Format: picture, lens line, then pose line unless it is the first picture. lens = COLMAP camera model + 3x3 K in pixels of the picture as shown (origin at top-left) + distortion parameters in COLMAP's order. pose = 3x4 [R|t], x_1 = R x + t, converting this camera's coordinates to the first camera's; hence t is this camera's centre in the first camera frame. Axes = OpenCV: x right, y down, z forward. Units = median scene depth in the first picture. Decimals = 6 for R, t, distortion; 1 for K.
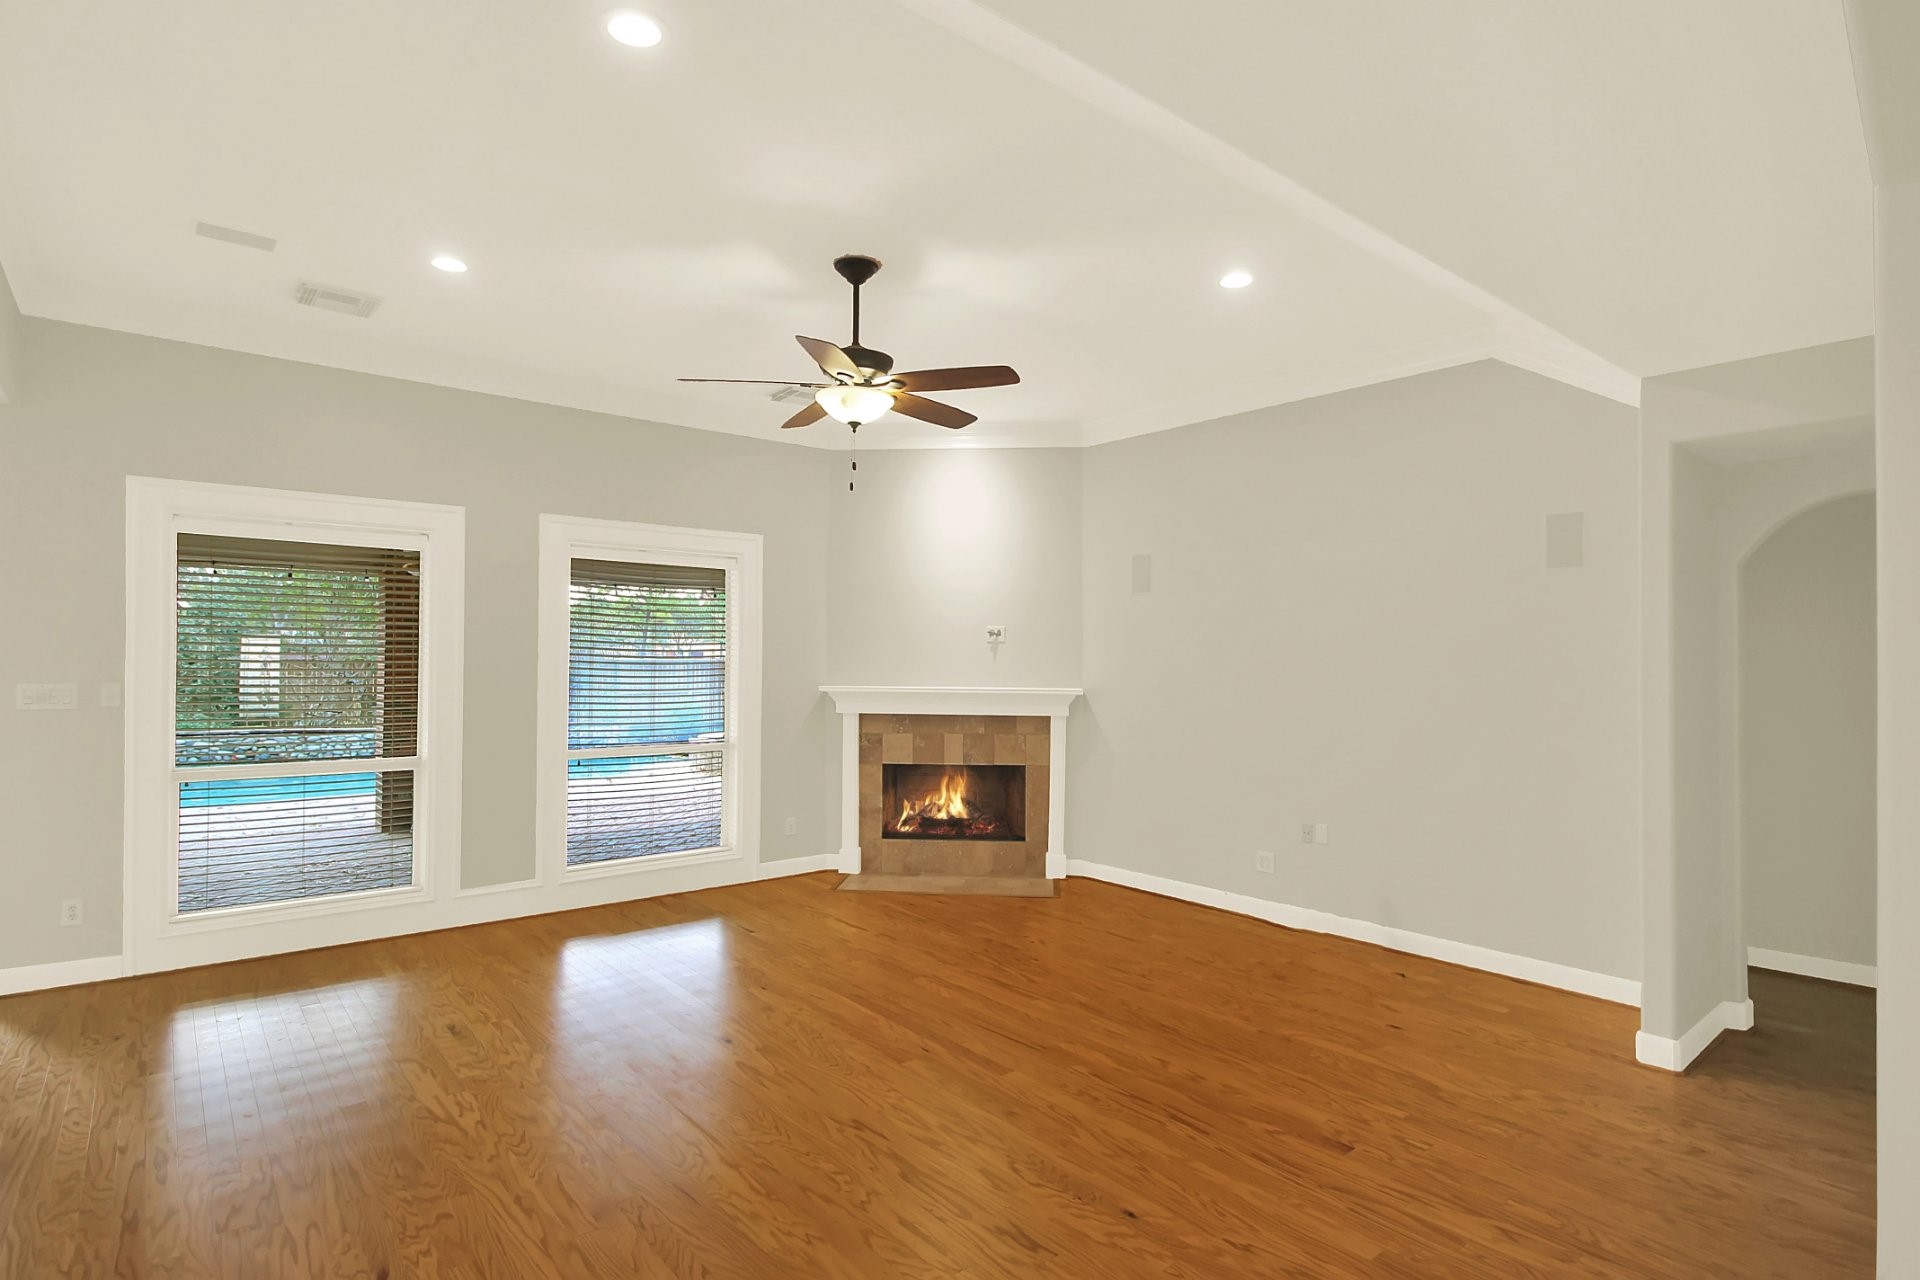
lens RADIAL K [[993.8, 0, 965.6], [0, 993.8, 663.7], [0, 0, 1]] dist [0.002949, -0.013853]
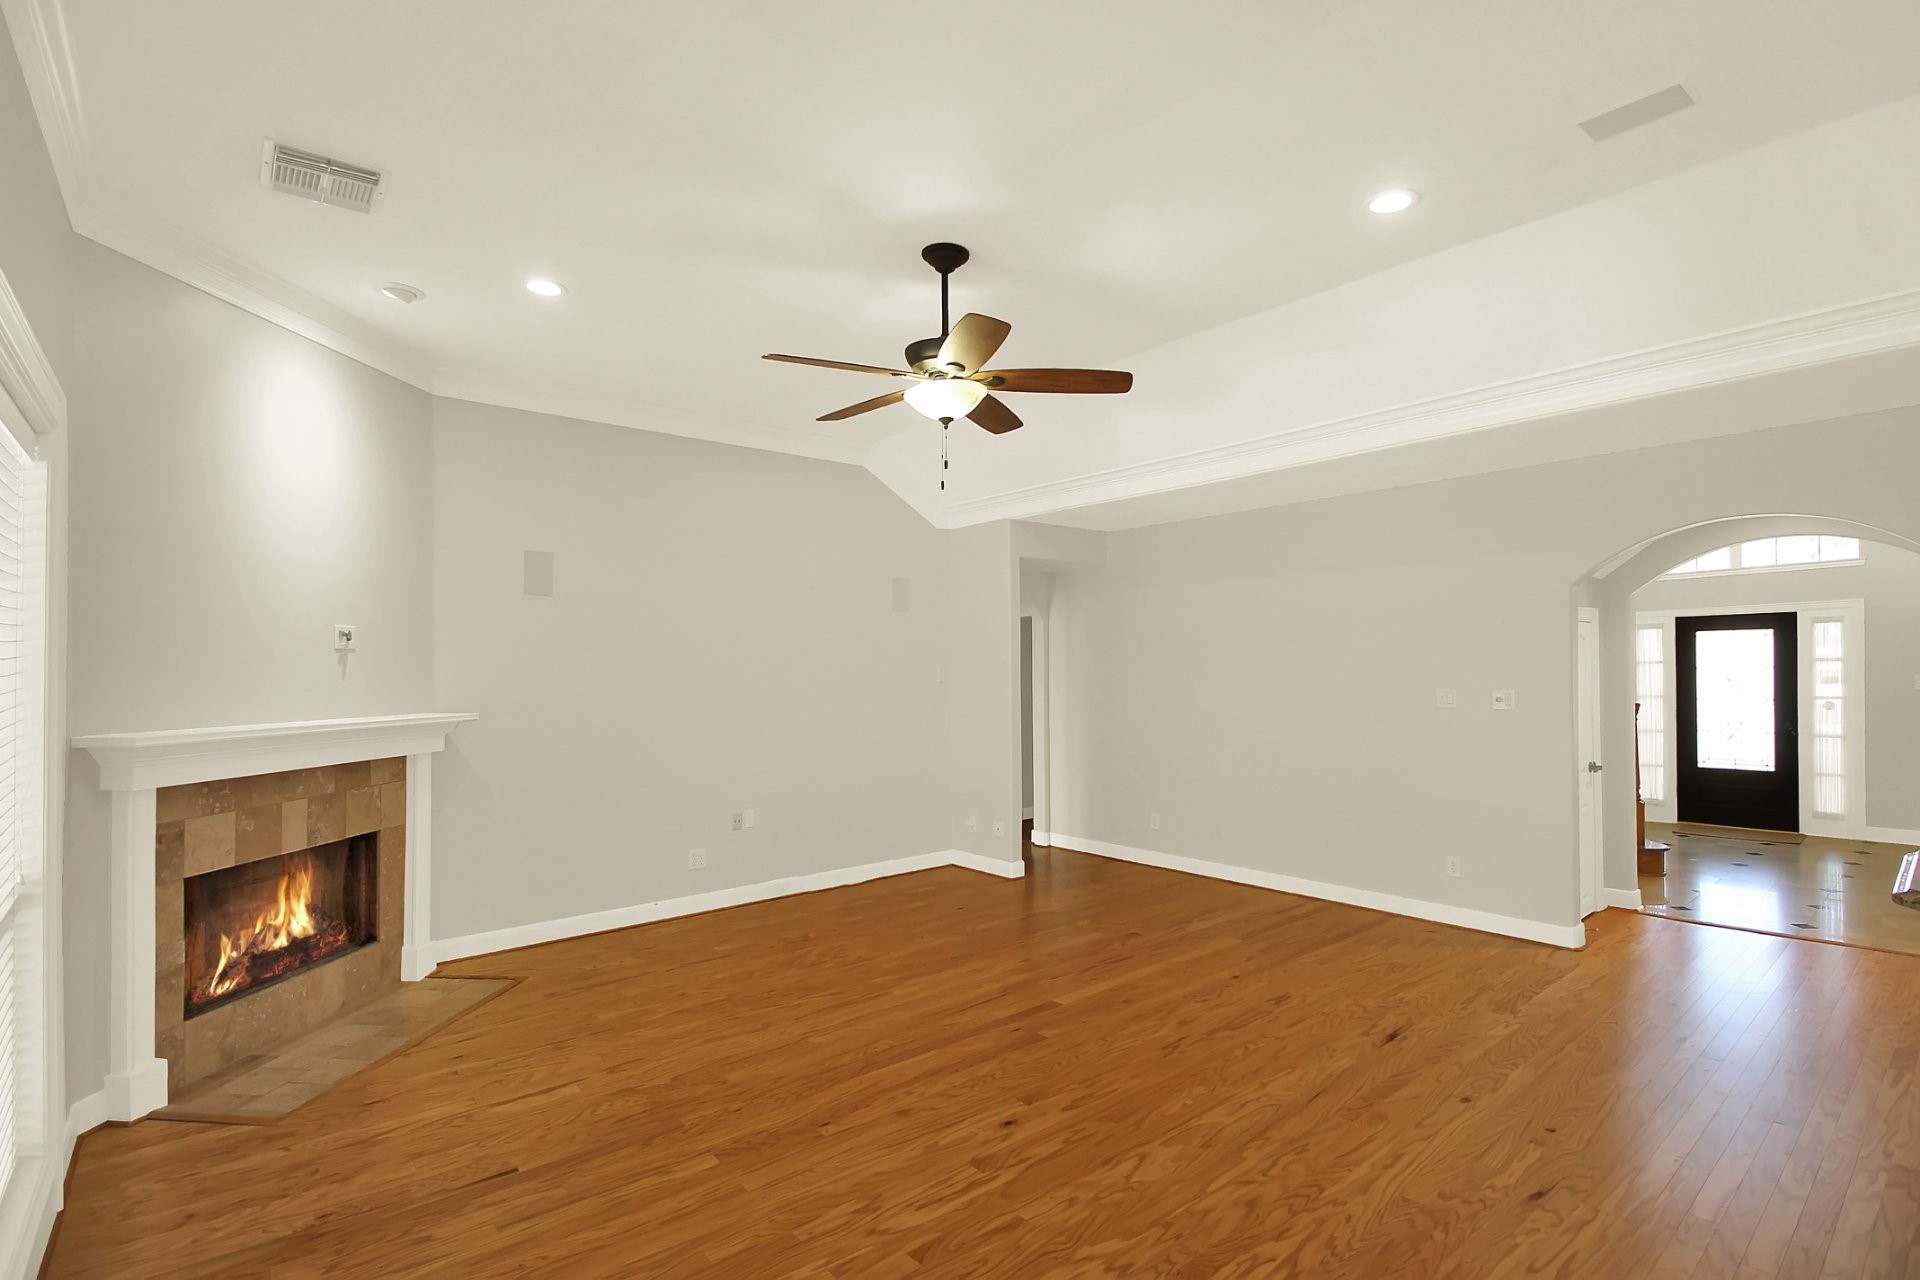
lens RADIAL K [[904.8, 0, 1003.8], [0, 904.8, 661.3], [0, 0, 1]] dist [0.001682, -0.007744]
pose [[-0.043108, 0.004094, 0.999062, -0.582544], [0.014221, 0.999893, -0.003484, -0.006002], [-0.998969, 0.014058, -0.043162, 0.595325]]
